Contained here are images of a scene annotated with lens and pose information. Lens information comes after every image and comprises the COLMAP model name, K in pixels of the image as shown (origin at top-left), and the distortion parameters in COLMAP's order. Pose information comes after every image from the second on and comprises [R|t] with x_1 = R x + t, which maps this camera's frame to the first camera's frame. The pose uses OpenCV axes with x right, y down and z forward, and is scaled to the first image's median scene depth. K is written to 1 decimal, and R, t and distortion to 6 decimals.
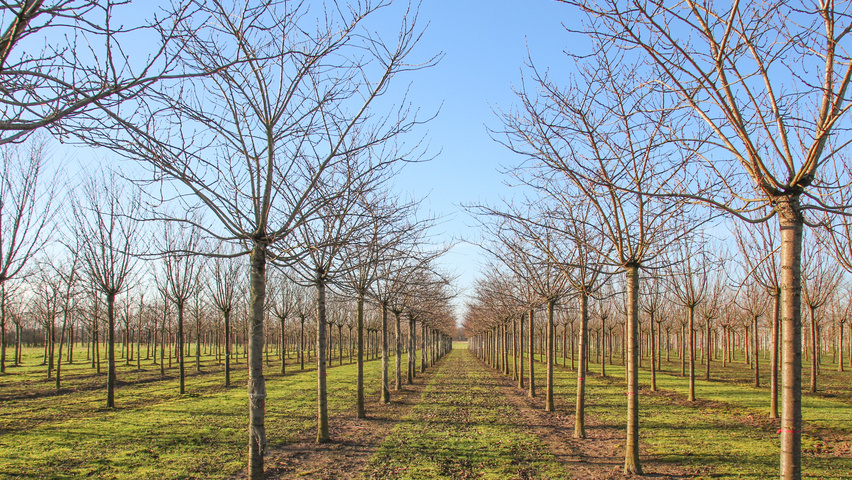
lens RADIAL K [[657.9, 0, 426.0], [0, 657.9, 240.0], [0, 0, 1]] dist [-0.164627, 0.075855]
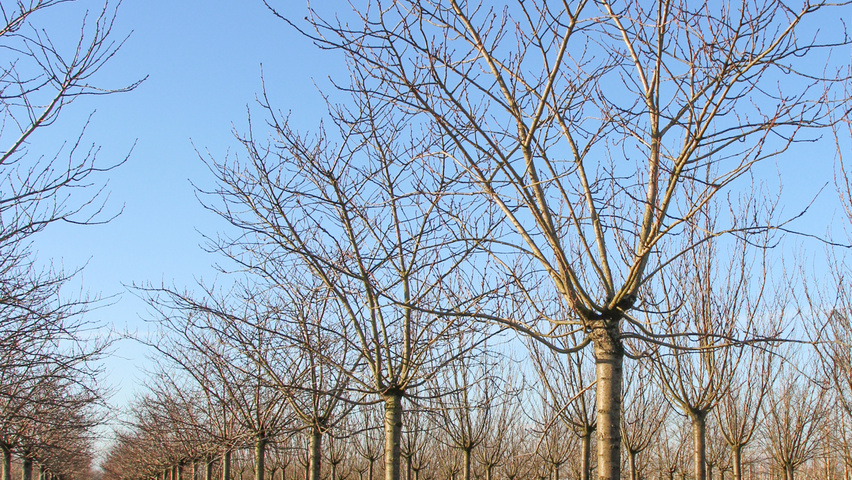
lens RADIAL K [[853.6, 0, 426.0], [0, 853.6, 240.0], [0, 0, 1]] dist [-0.145700, 0.009835]
pose [[0.950415, 0.077204, 0.301250, 0.056672], [-0.029588, 0.986749, -0.159534, 0.020212], [-0.309575, 0.142710, 0.940105, 0.086704]]
